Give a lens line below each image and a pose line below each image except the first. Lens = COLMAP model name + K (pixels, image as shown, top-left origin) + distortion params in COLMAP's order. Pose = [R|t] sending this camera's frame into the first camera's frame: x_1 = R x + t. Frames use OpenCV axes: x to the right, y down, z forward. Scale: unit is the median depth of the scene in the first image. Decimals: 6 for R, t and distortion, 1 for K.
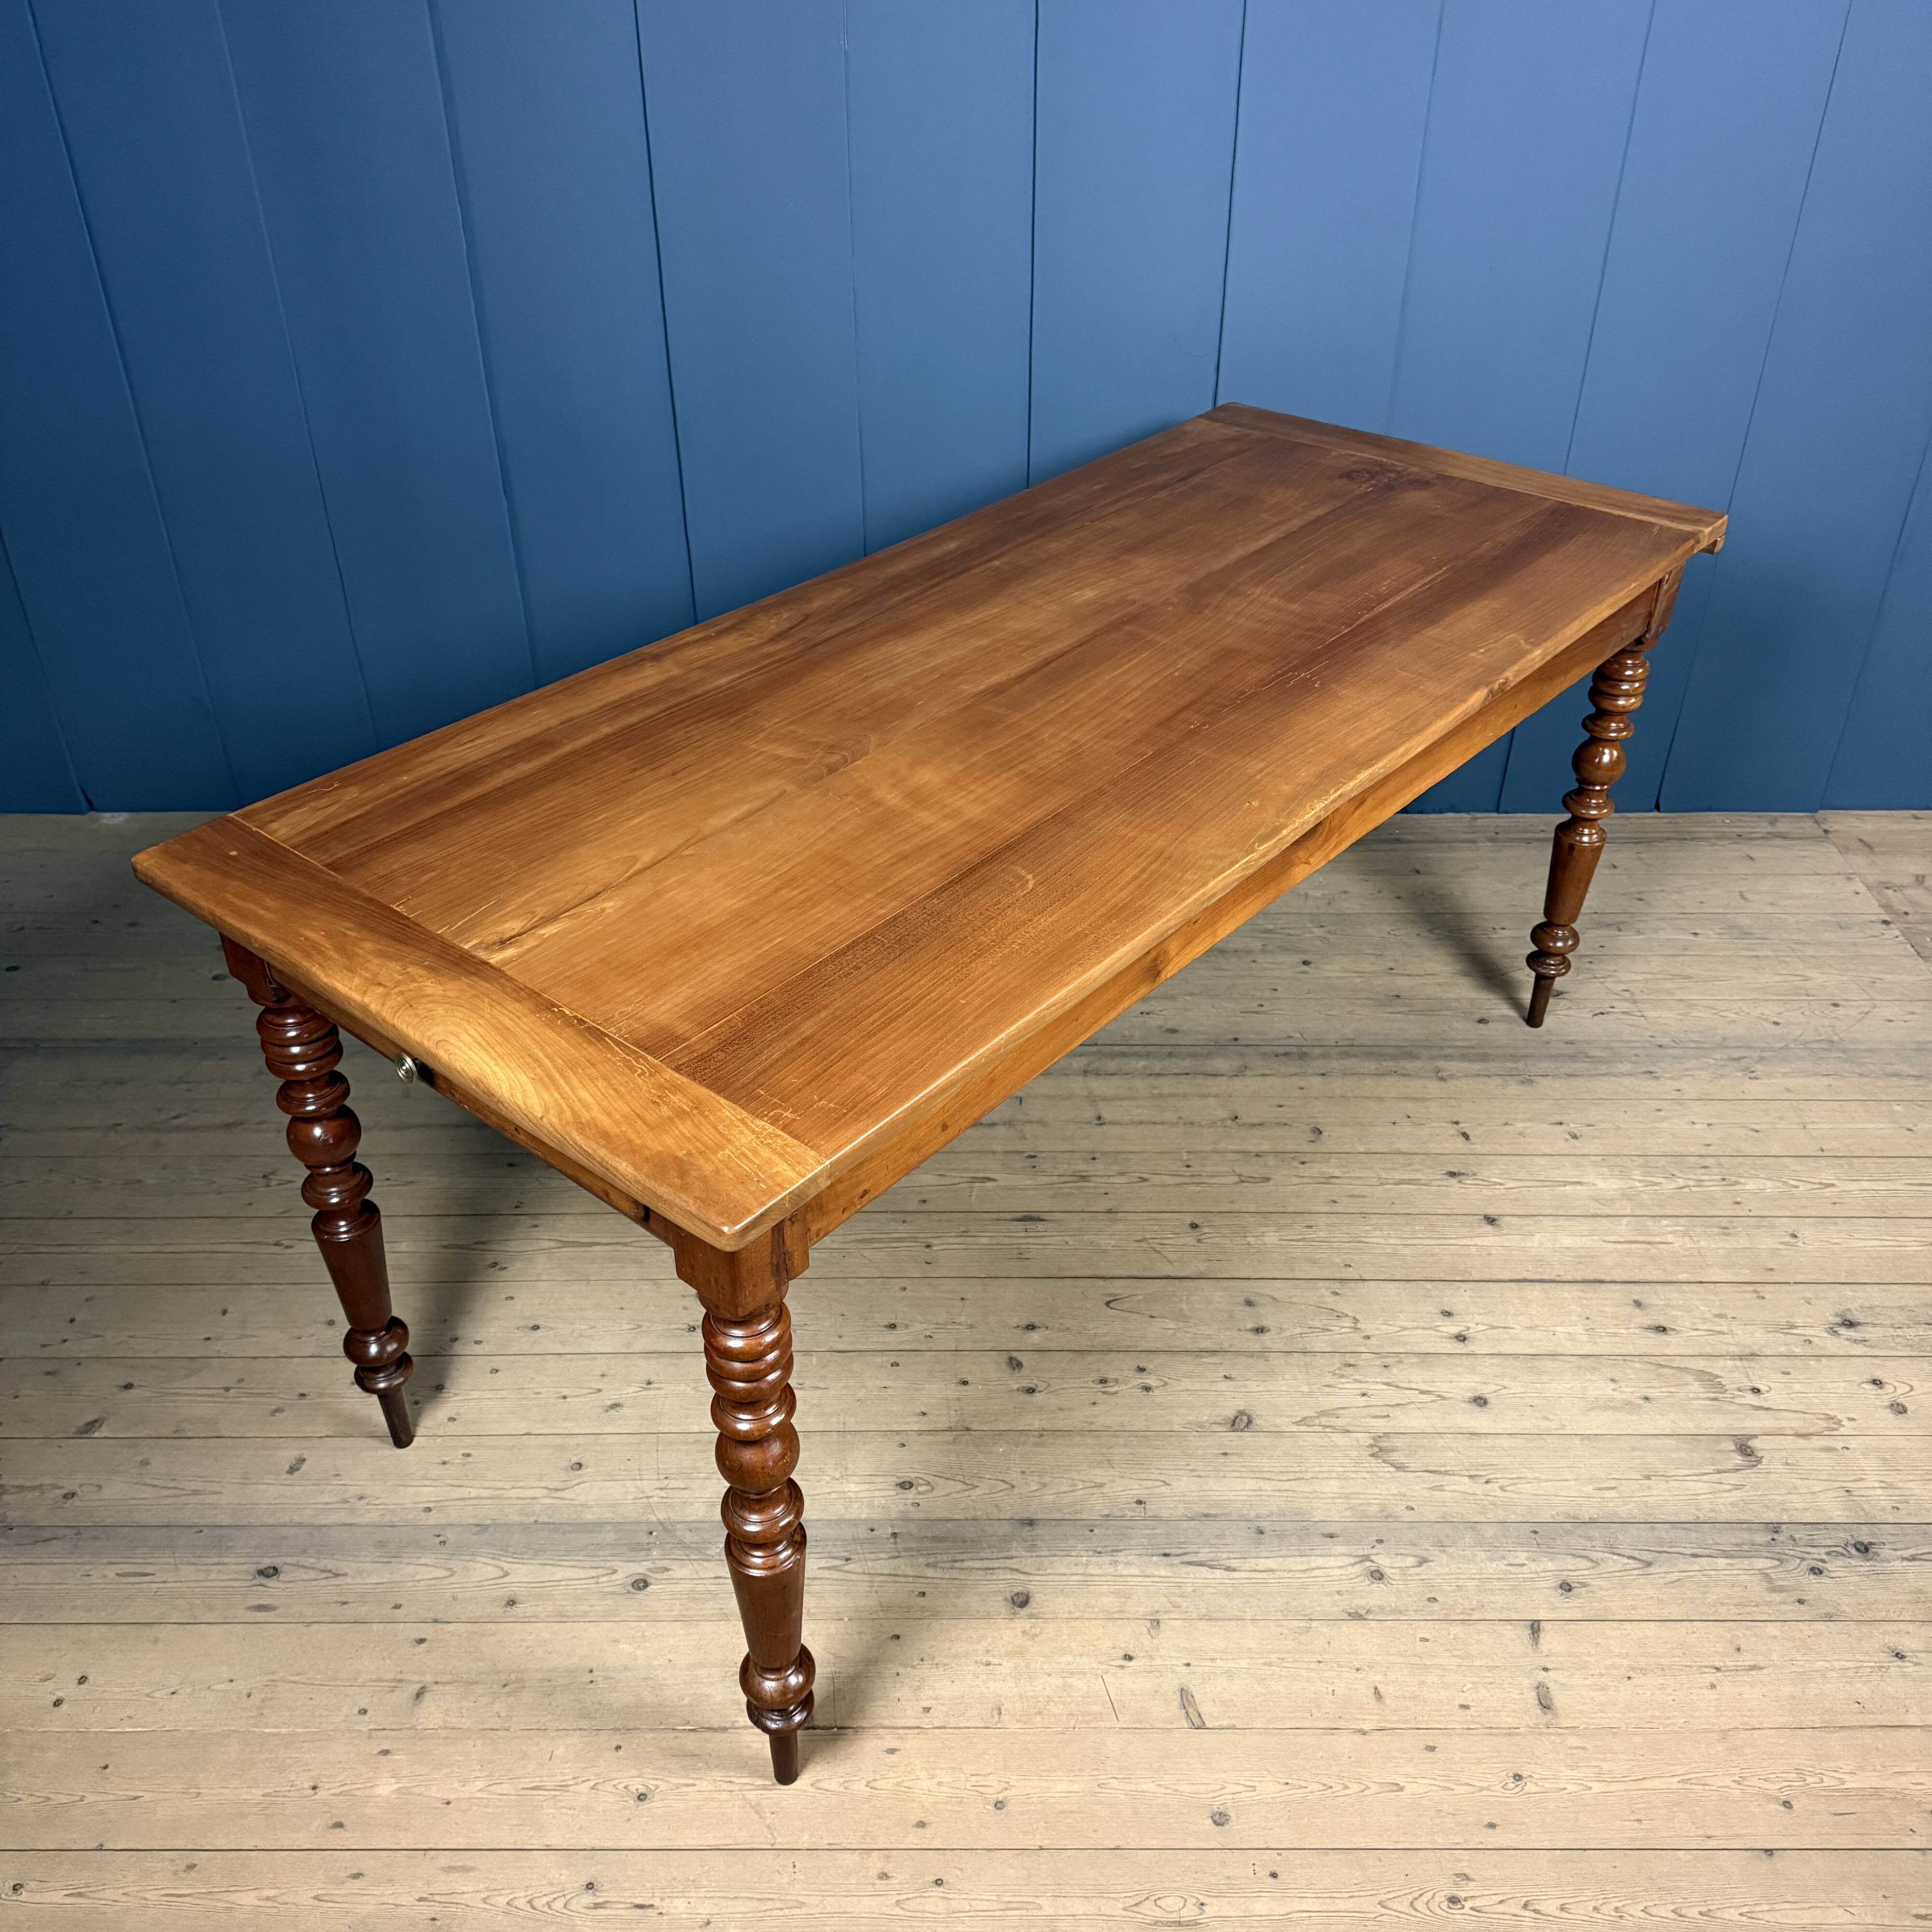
lens RADIAL K [[1798.1, 0, 967.1], [0, 1798.1, 969.7], [0, 0, 1]] dist [0.185529, -0.404471]
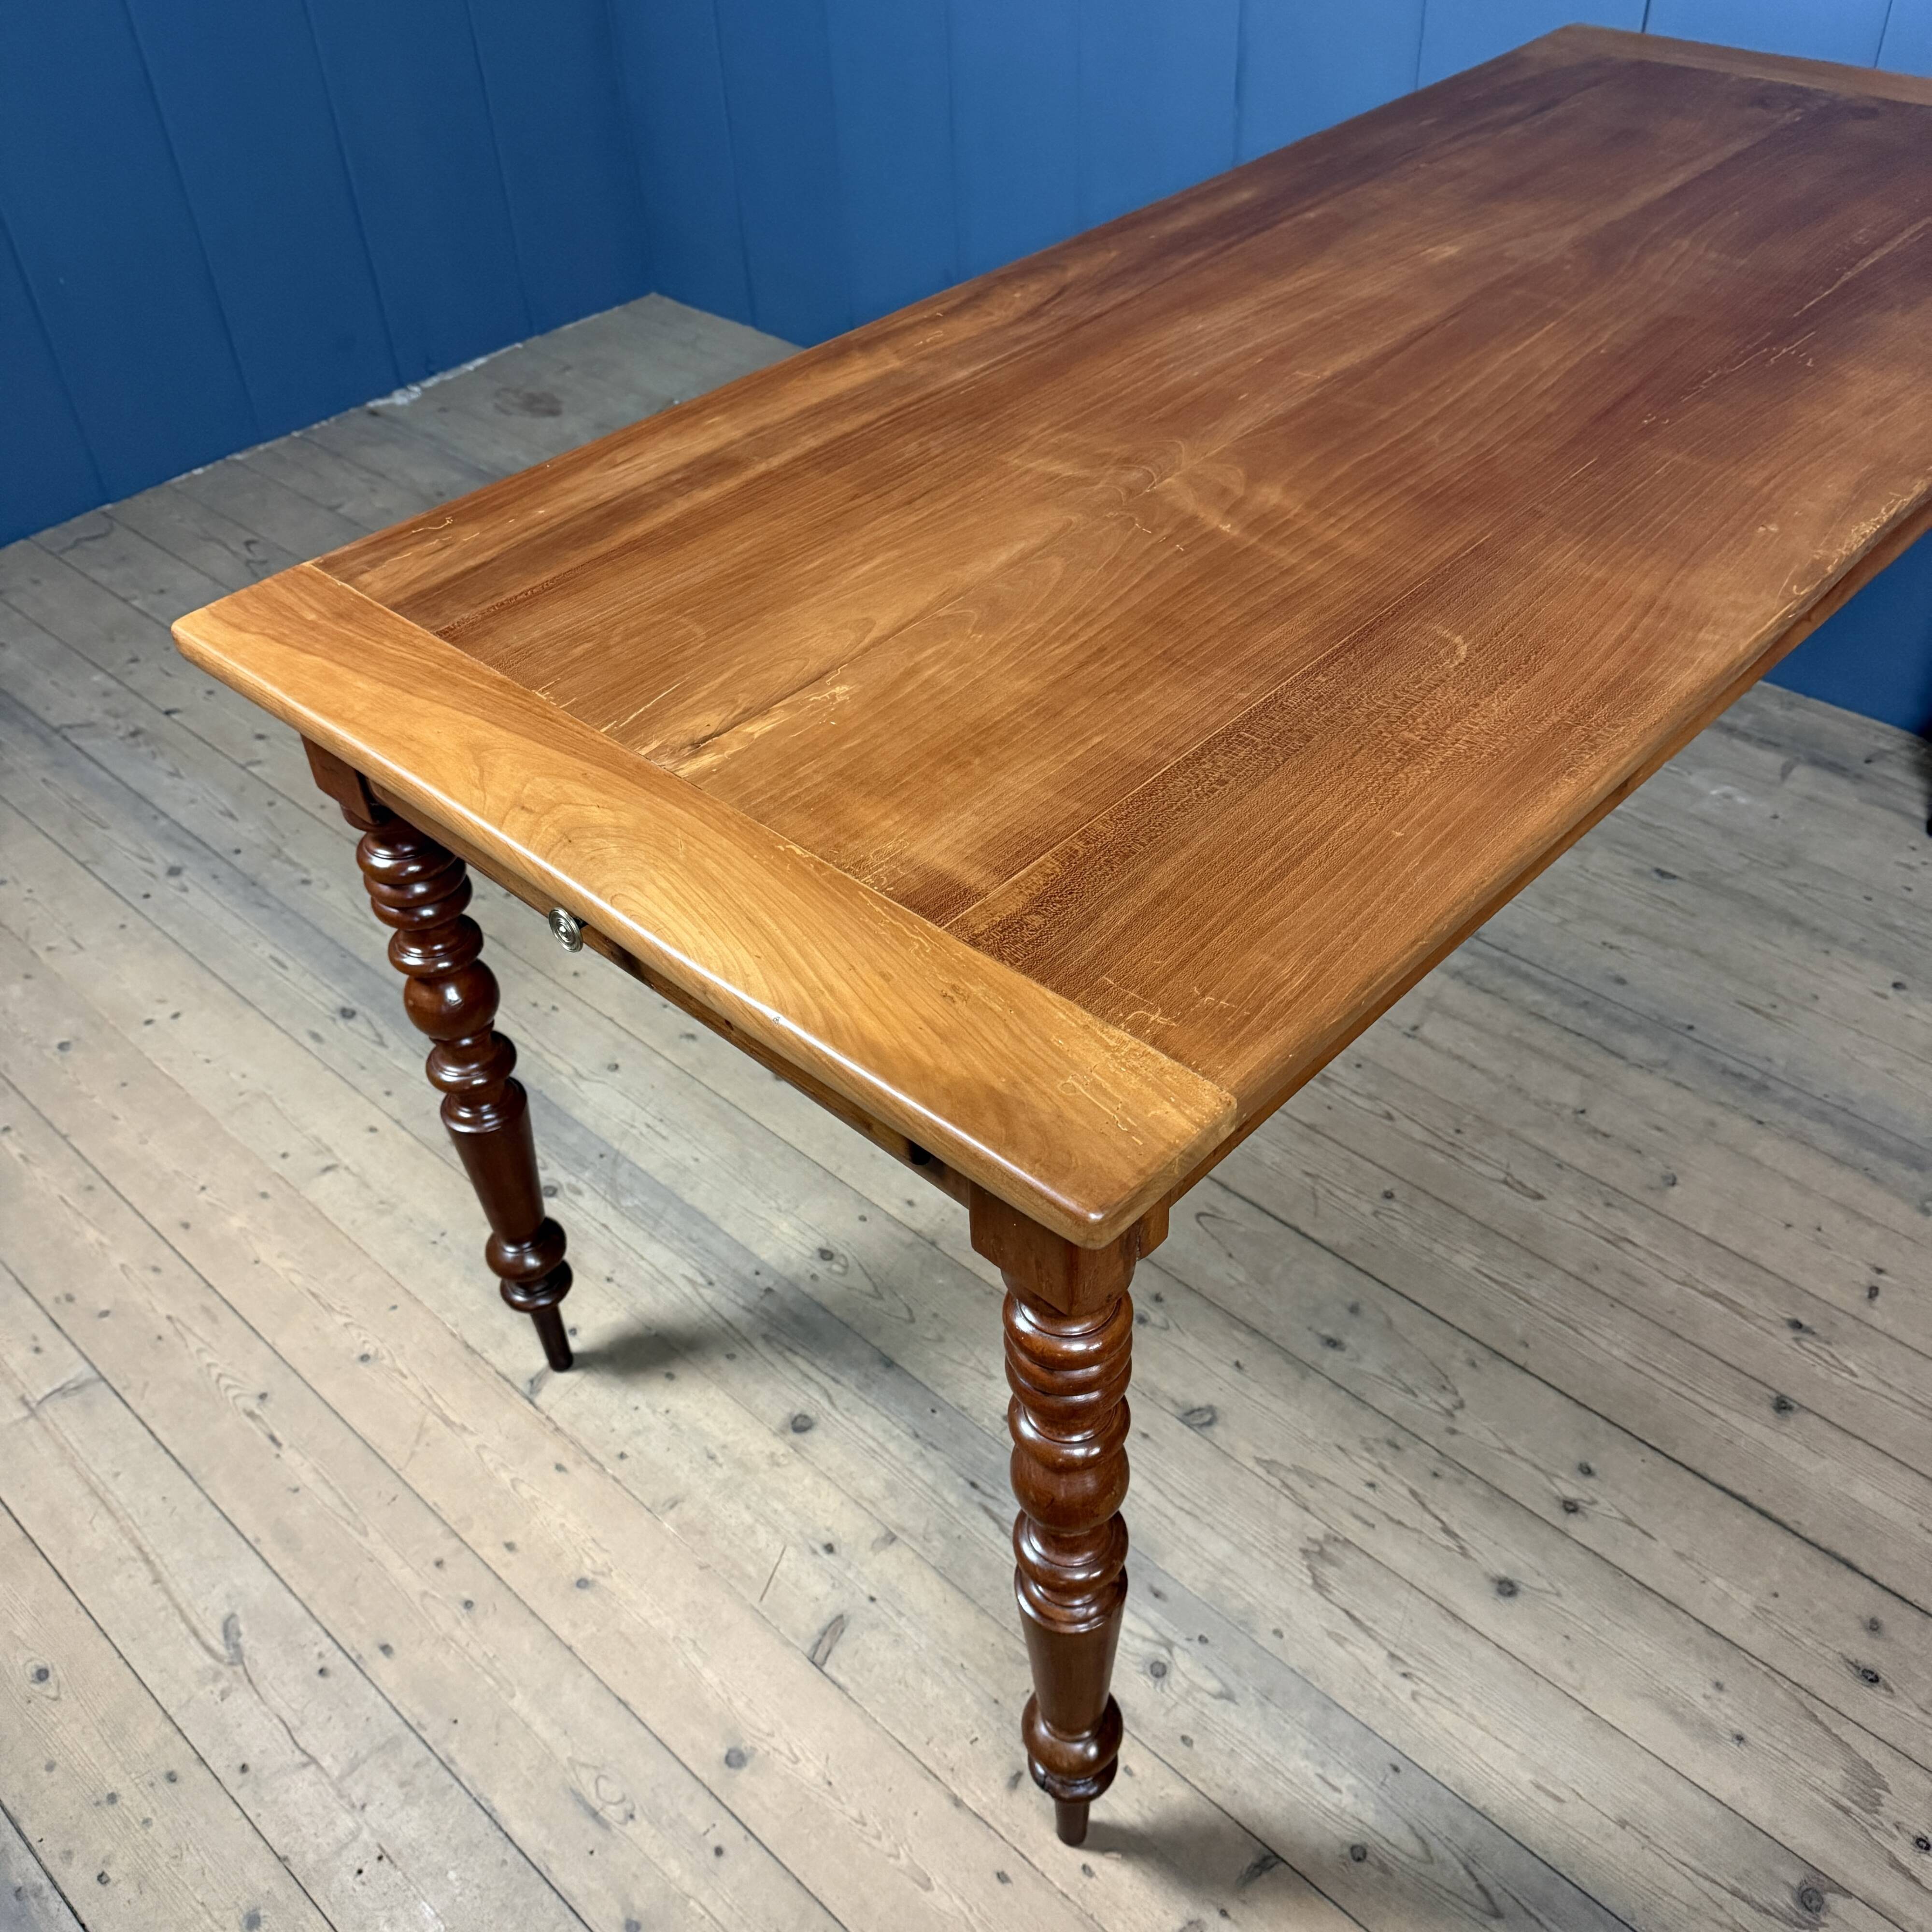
lens RADIAL K [[1806.2, 0, 974.5], [0, 1806.2, 956.5], [0, 0, 1]] dist [0.166569, -0.363713]
pose [[0.732133, 0.420873, -0.535582, 0.399973], [-0.352226, 0.906913, 0.231185, -0.068952], [0.583025, 0.019388, 0.812223, 0.311612]]
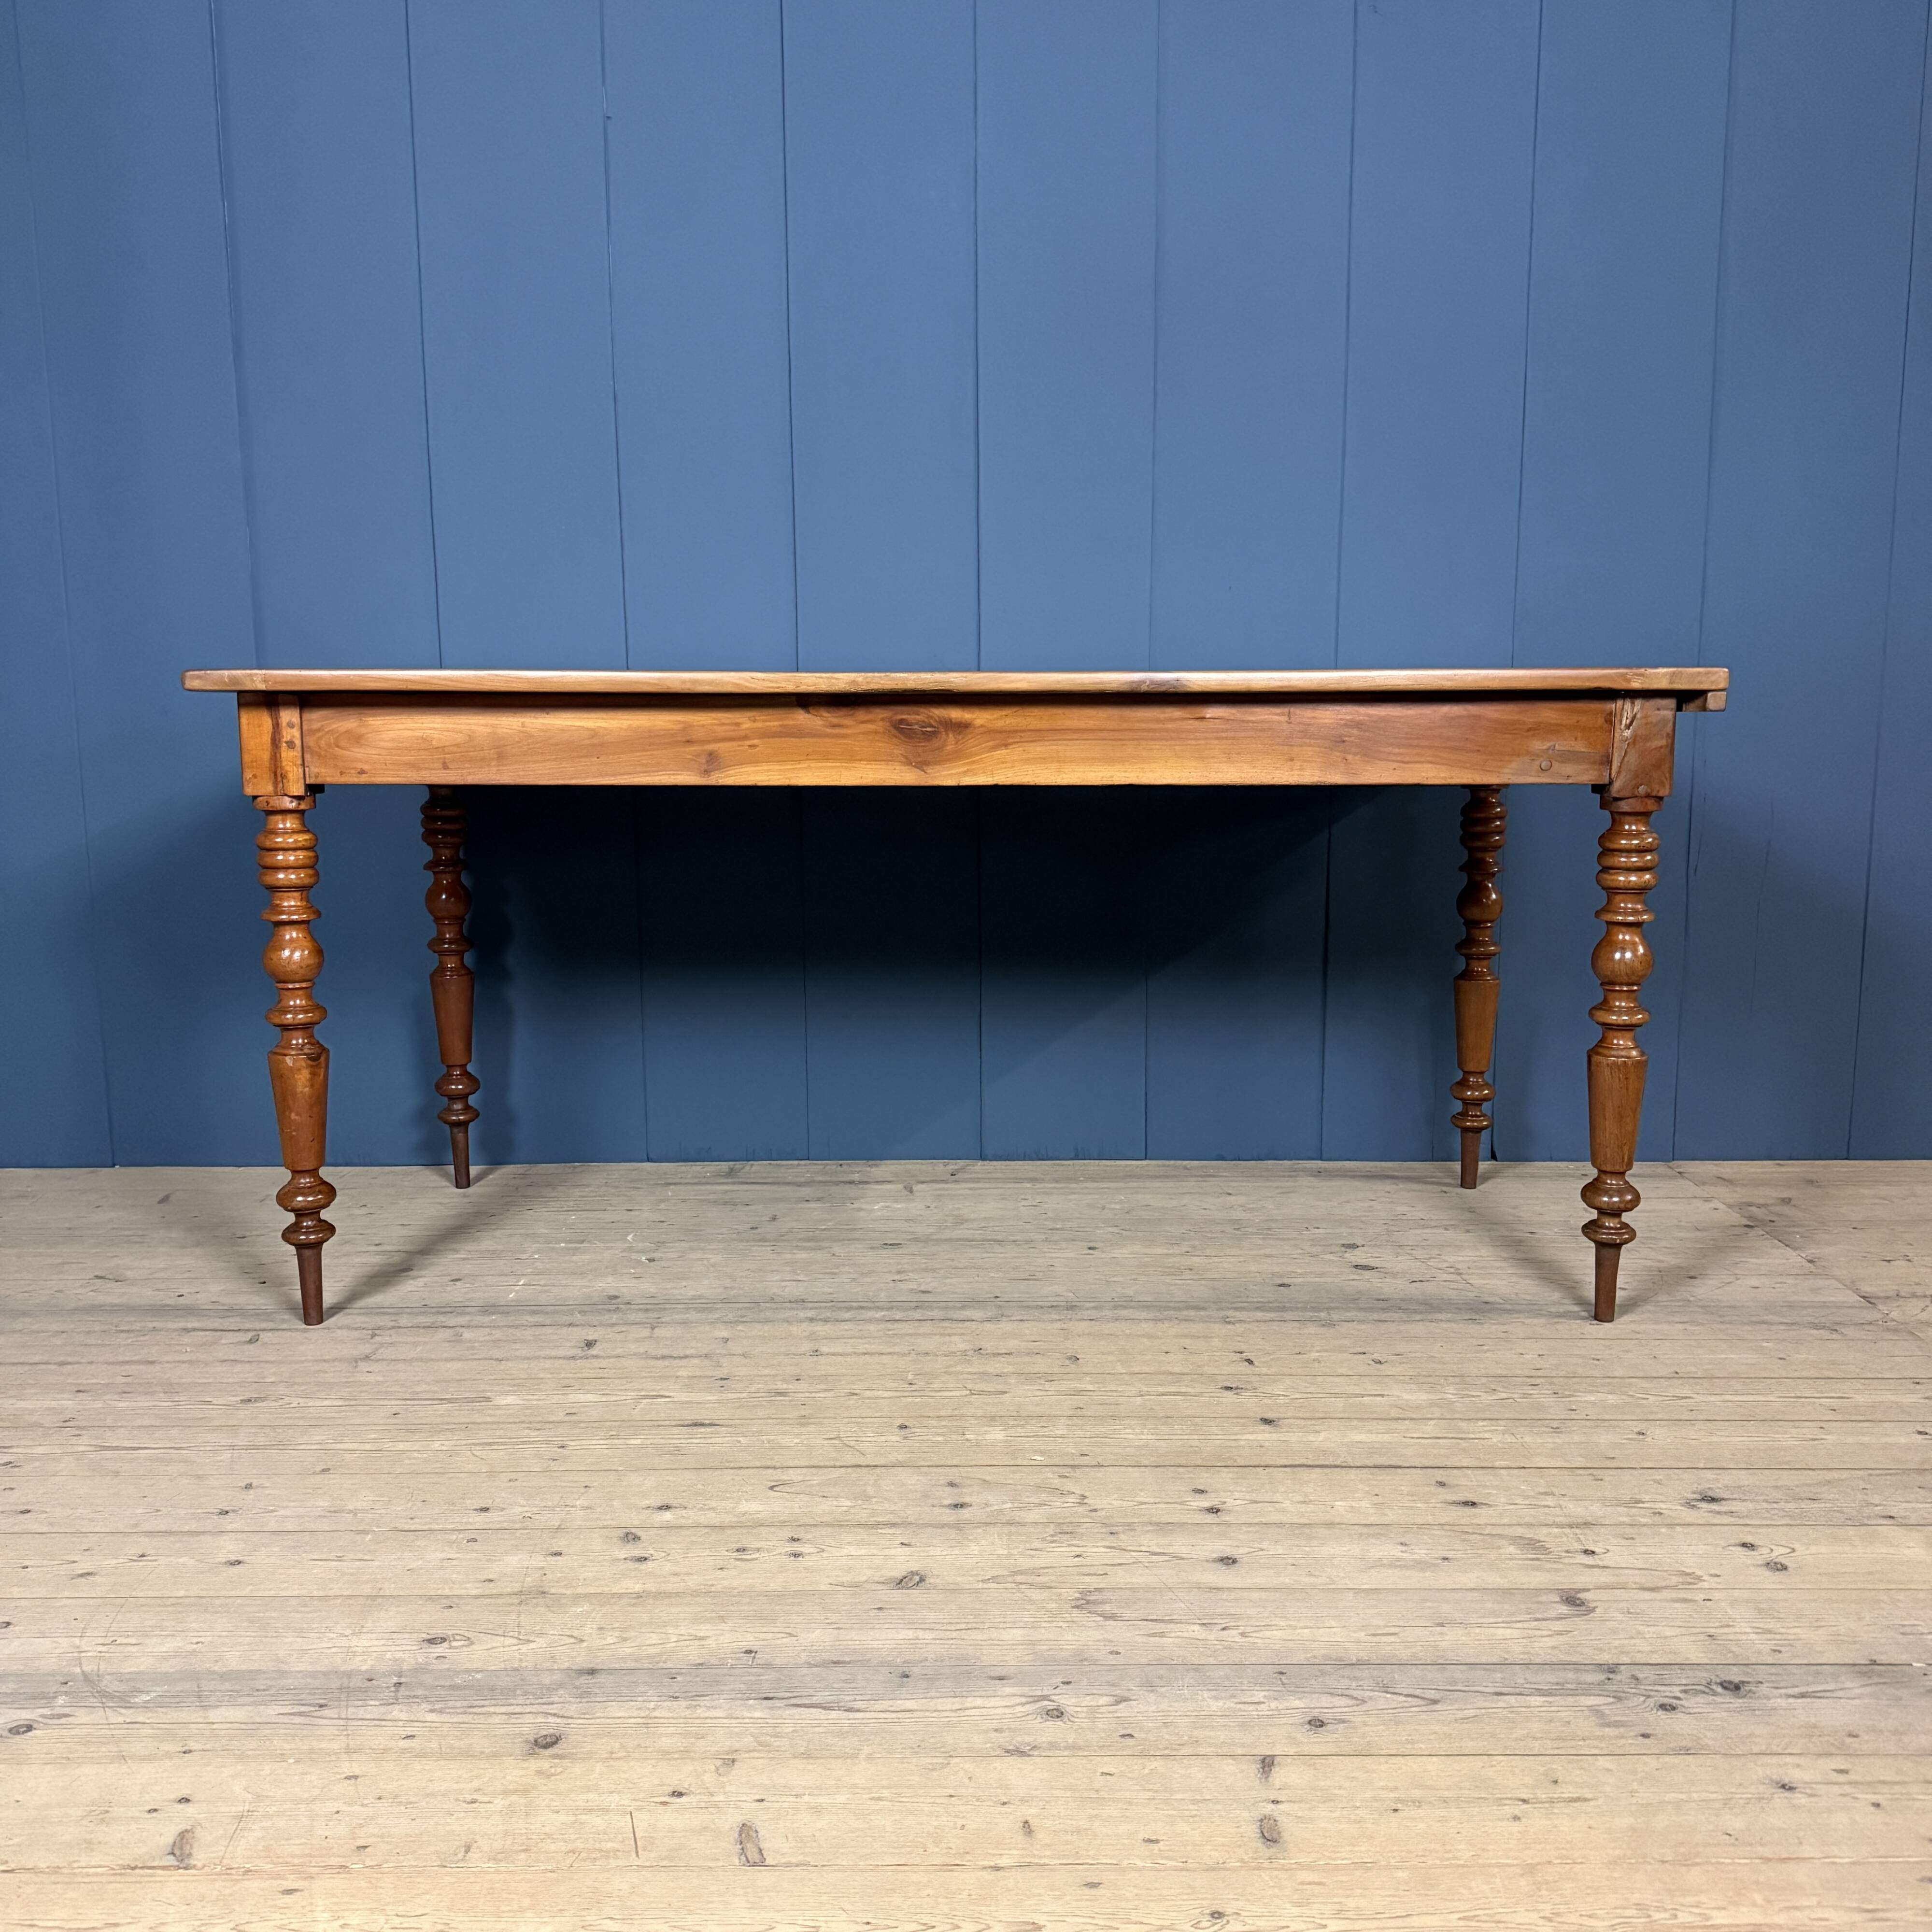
lens RADIAL K [[1797.8, 0, 963.8], [0, 1797.8, 963.6], [0, 0, 1]] dist [0.122123, -0.219292]
pose [[0.999985, -0.004559, -0.002879, 0.171702], [0.002833, 0.898490, -0.438984, 0.340906], [0.004588, 0.438970, 0.898490, 0.206645]]
